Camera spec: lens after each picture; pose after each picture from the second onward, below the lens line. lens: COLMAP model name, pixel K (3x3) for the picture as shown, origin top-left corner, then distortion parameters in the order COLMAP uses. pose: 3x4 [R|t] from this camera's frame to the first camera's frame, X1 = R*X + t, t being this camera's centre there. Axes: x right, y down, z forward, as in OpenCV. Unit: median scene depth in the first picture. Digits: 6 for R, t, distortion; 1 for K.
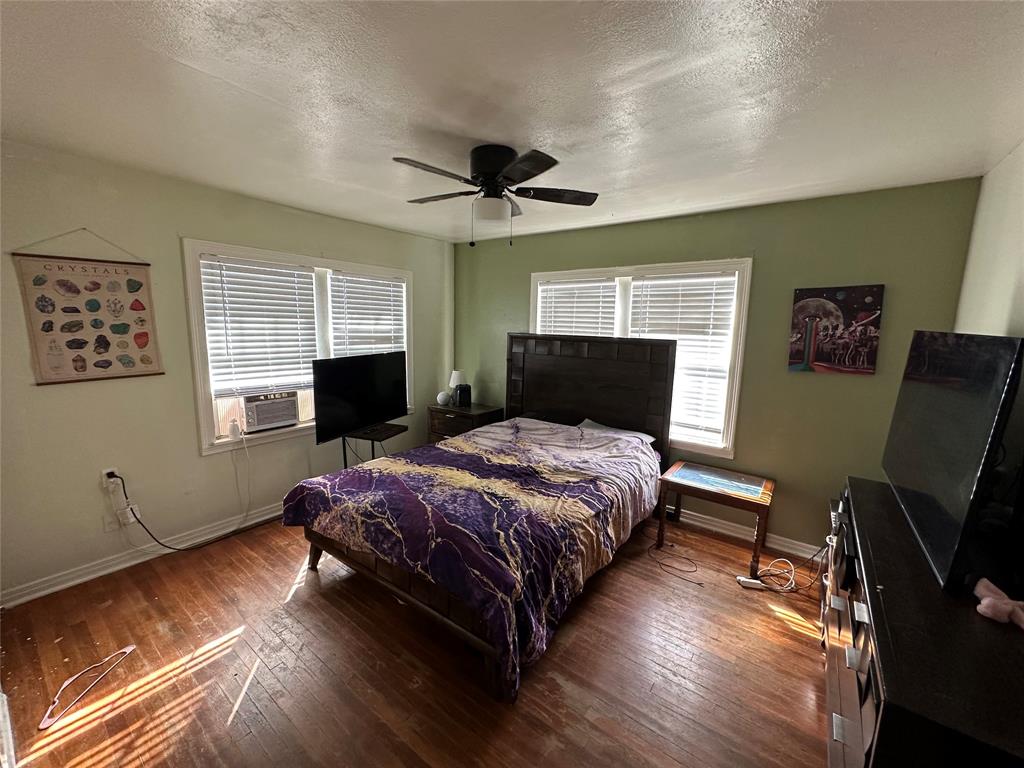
lens RADIAL K [[408.4, 0, 513.8], [0, 408.4, 385.2], [0, 0, 1]] dist [-0.003261, 0.001138]
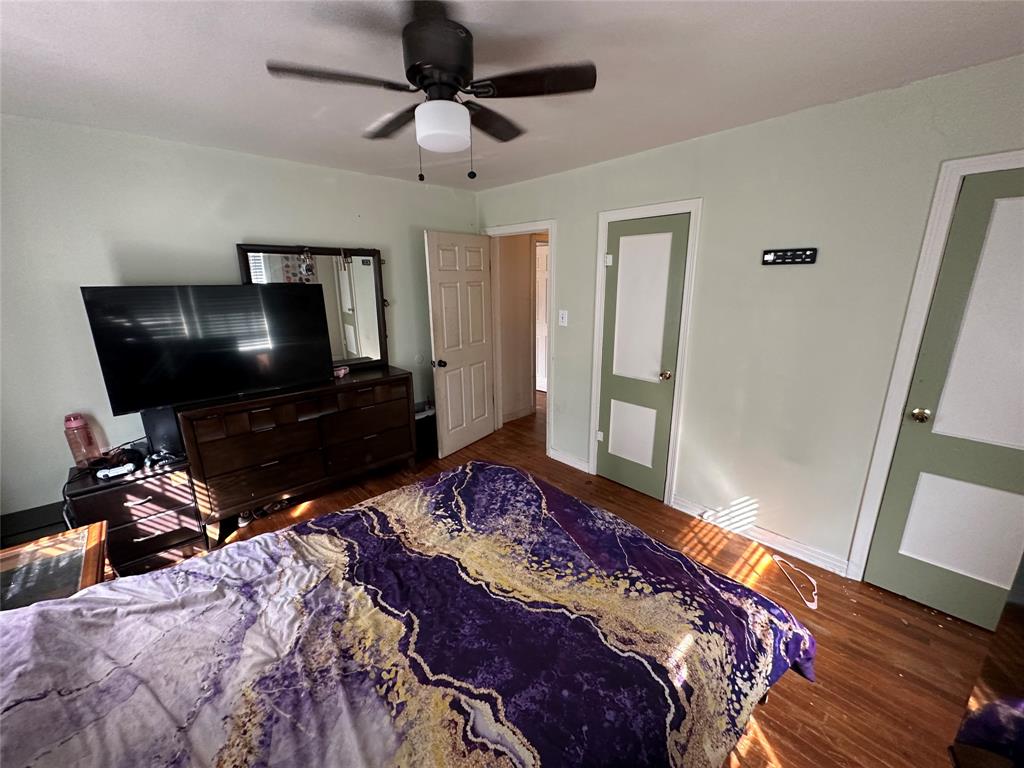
lens RADIAL K [[408.4, 0, 513.3], [0, 408.4, 381.6], [0, 0, 1]] dist [-0.003261, 0.001138]
pose [[-0.982998, -0.058791, 0.173949, -0.263851], [0.015943, 0.916449, 0.399834, -0.251522], [-0.182922, 0.395809, -0.899930, 1.470906]]
